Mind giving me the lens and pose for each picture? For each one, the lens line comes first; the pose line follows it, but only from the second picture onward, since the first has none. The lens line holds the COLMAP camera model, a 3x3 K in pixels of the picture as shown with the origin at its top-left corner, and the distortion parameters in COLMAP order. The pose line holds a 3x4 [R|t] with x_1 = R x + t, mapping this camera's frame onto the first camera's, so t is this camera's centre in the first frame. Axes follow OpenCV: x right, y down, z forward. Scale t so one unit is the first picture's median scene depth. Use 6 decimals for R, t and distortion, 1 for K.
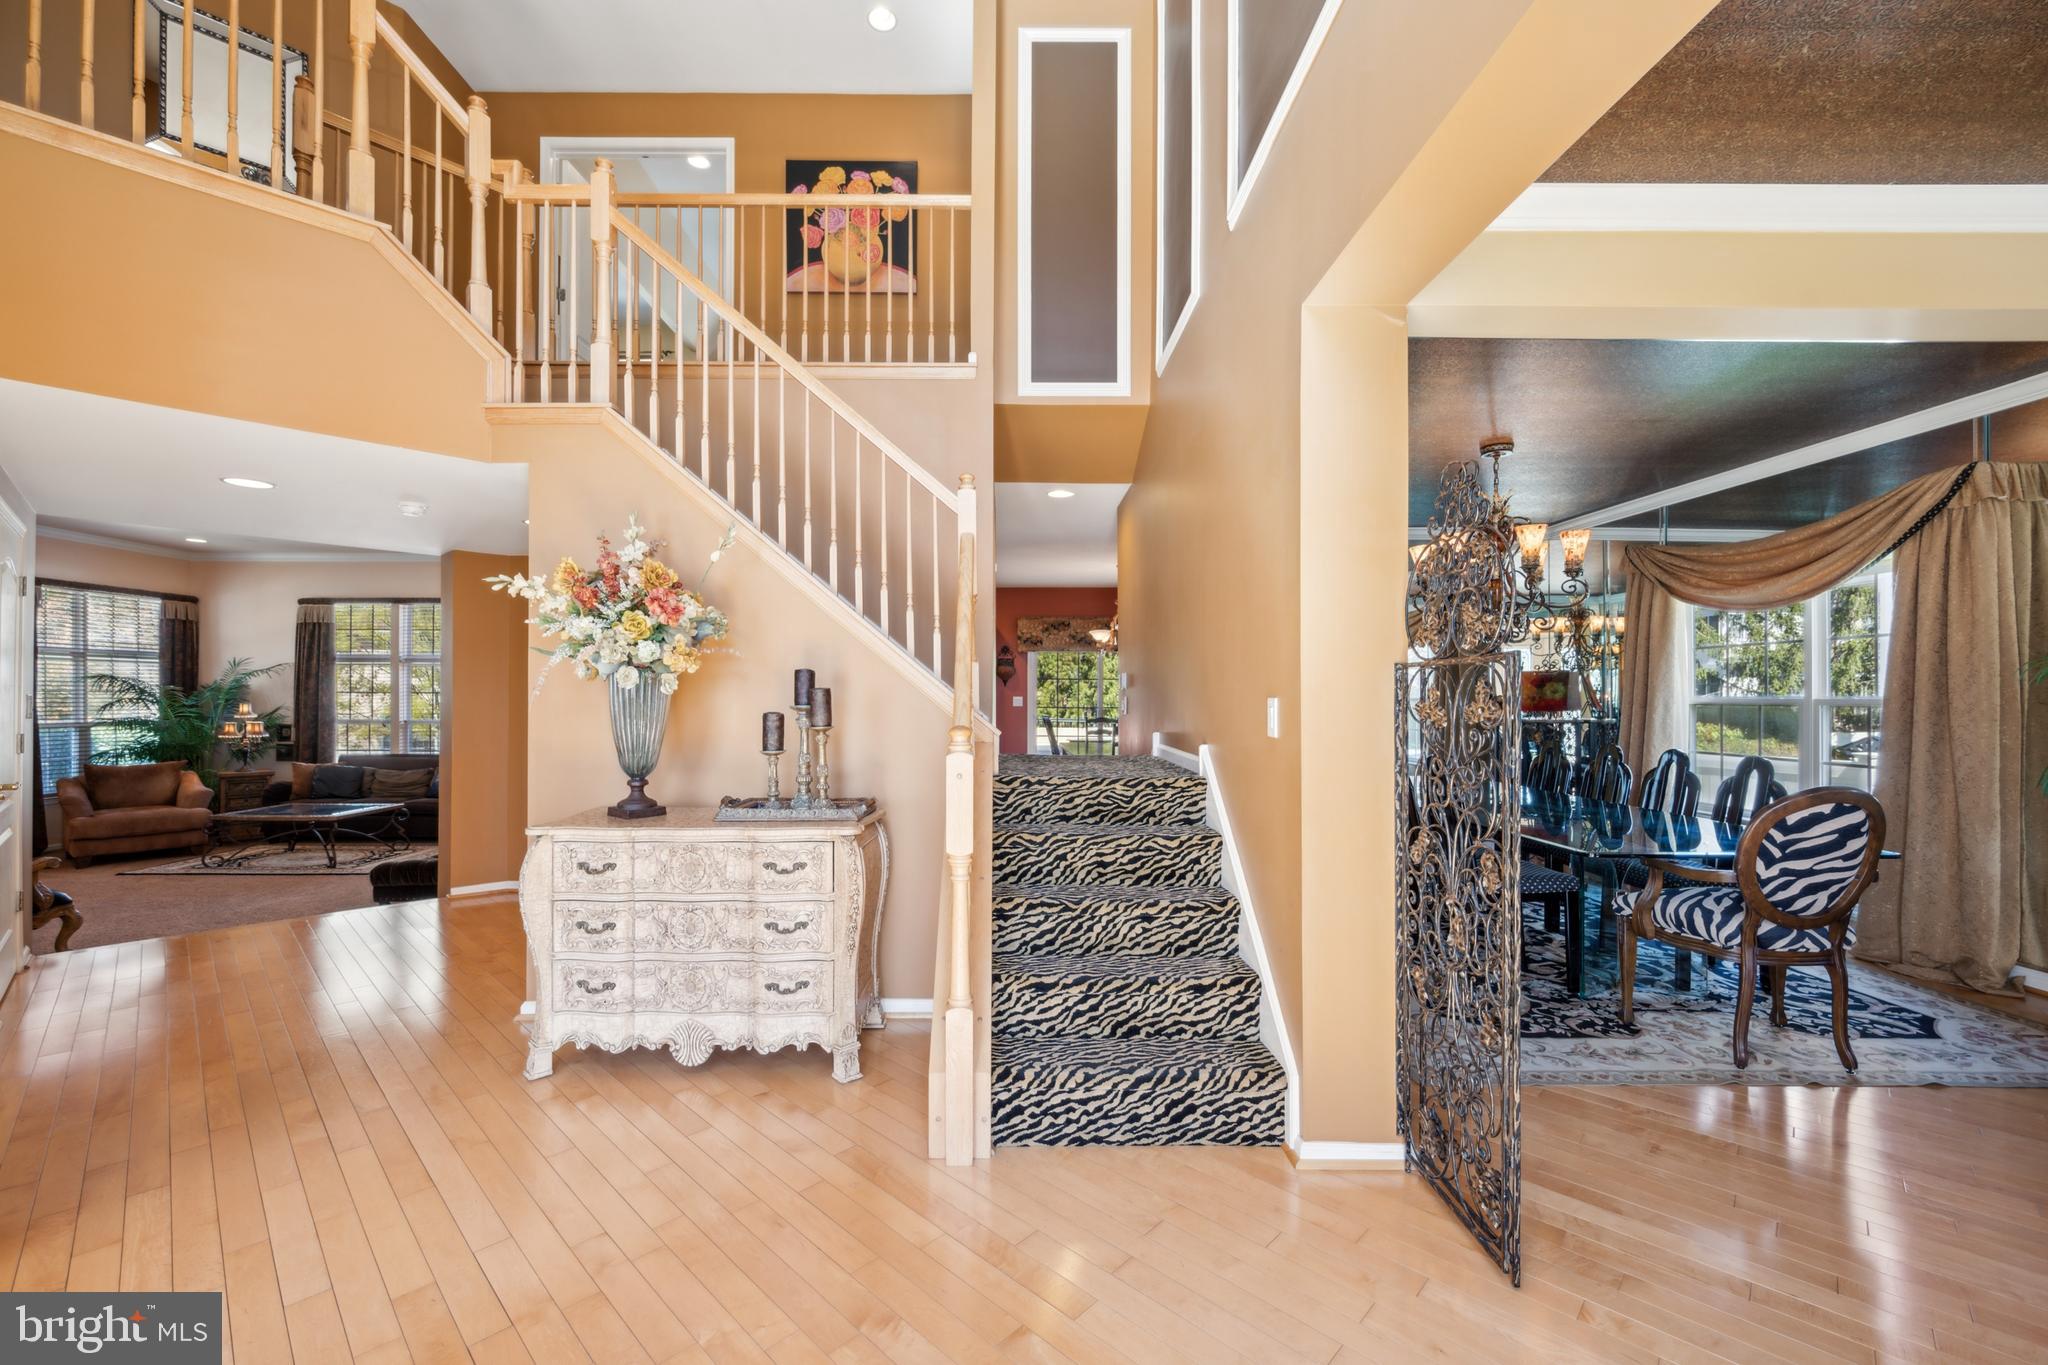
lens RADIAL K [[838.2, 0, 1005.8], [0, 838.2, 692.7], [0, 0, 1]] dist [0.004836, -0.000974]
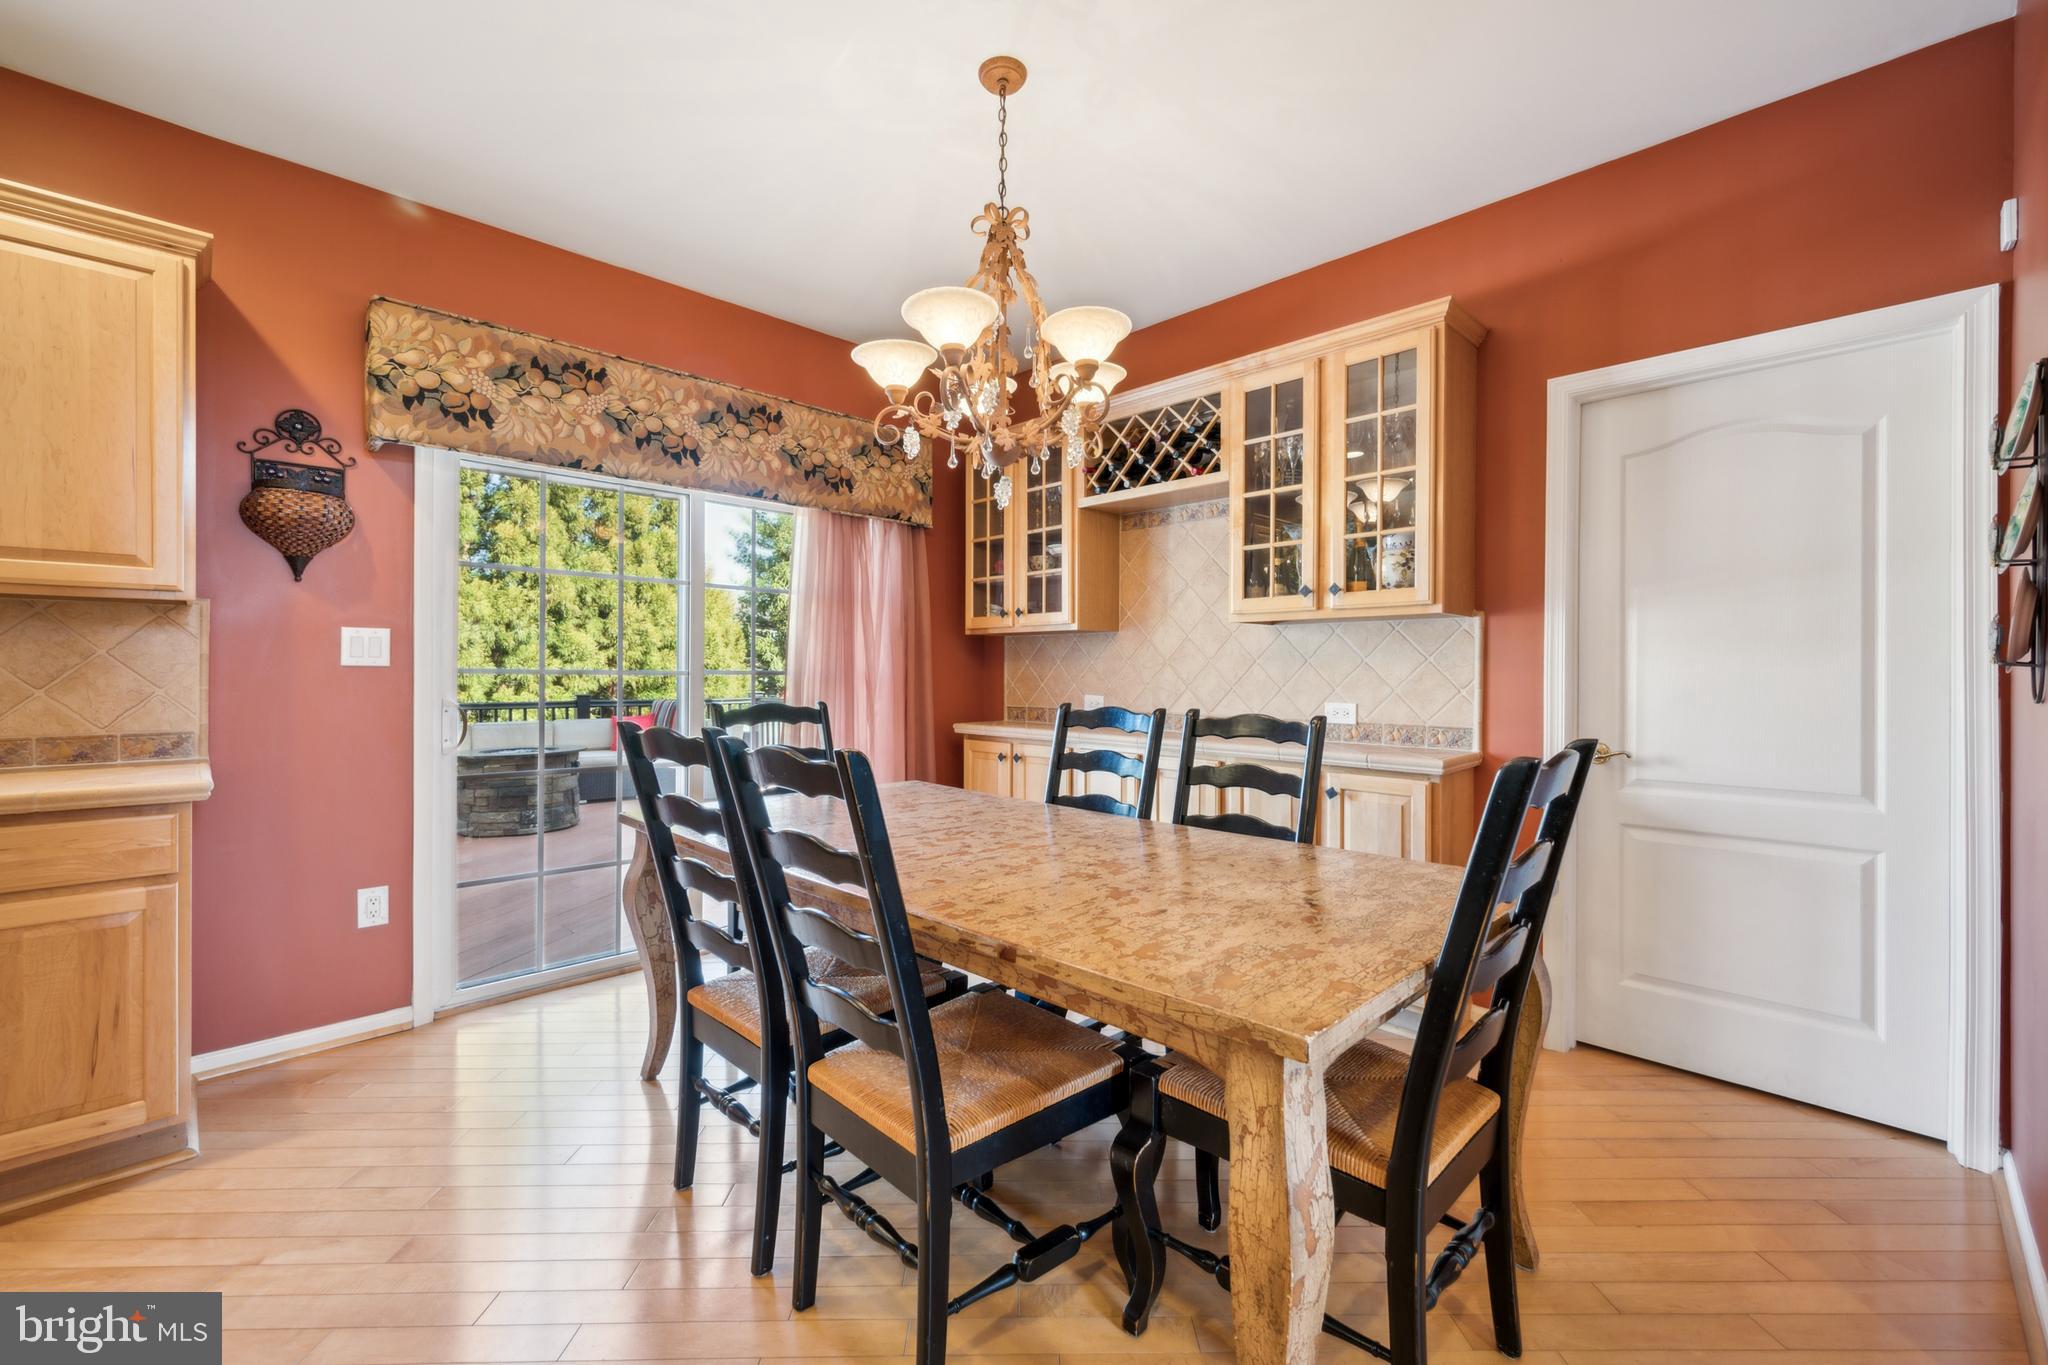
lens RADIAL K [[838.2, 0, 1045.4], [0, 838.2, 675.6], [0, 0, 1]] dist [0.004836, -0.000974]
pose [[0.708665, 0.000351, 0.705545, -0.019974], [-0.012836, 0.999841, 0.012396, 0.015087], [-0.705428, -0.017841, 0.708557, 0.756328]]
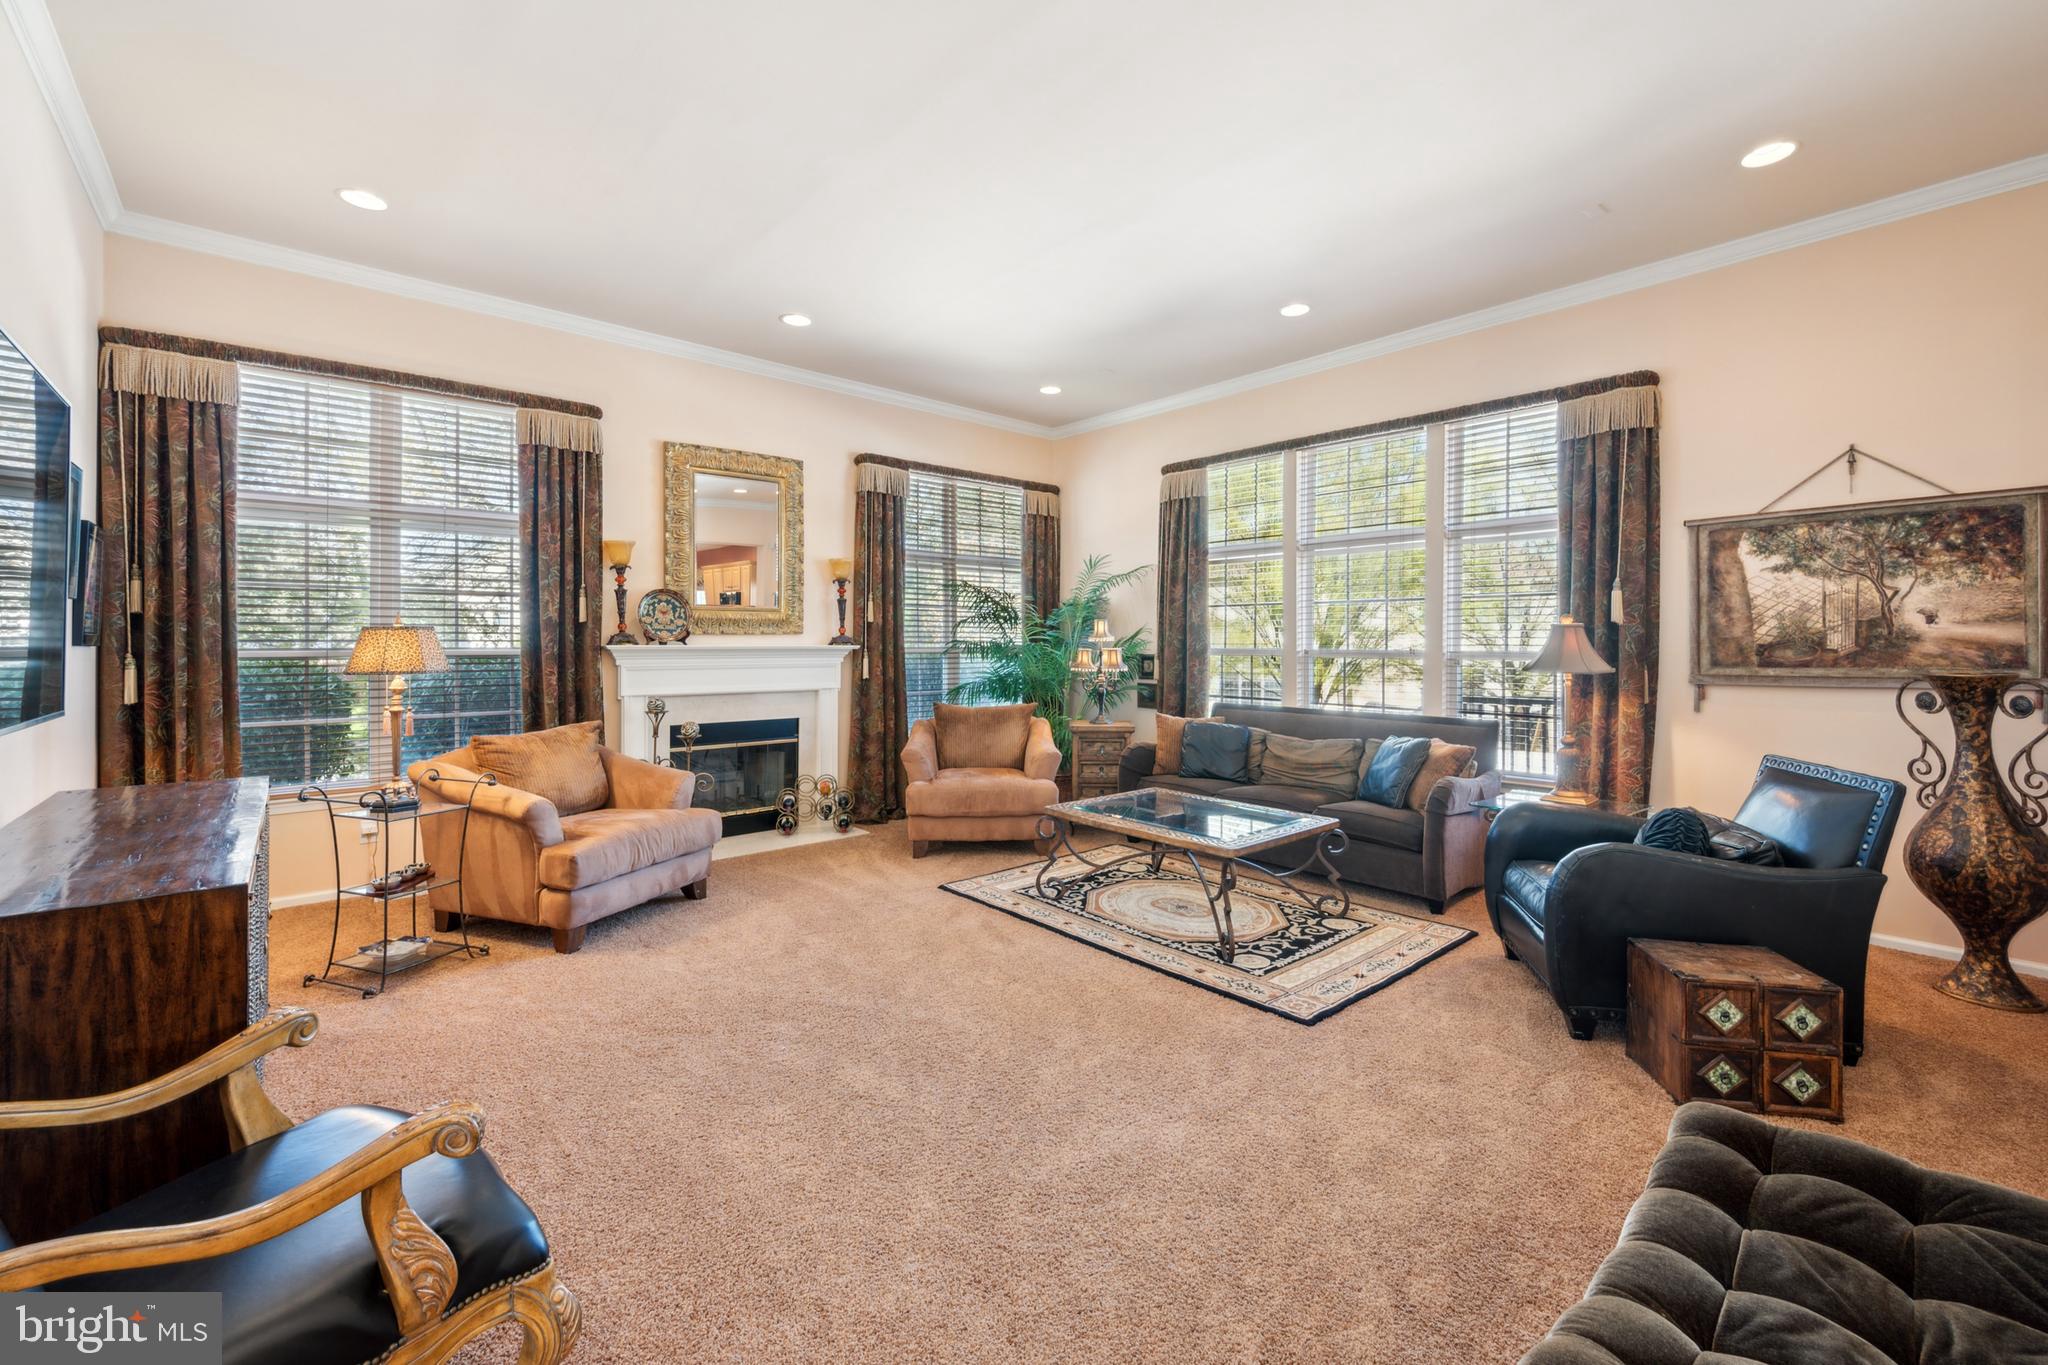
lens RADIAL K [[838.2, 0, 1032.2], [0, 838.2, 660.3], [0, 0, 1]] dist [0.004836, -0.000974]
pose [[0.665564, 0.014571, -0.746199, -0.429394], [0.001109, 0.999789, 0.020511, 0.029061], [0.746340, -0.014479, 0.665407, 0.498150]]
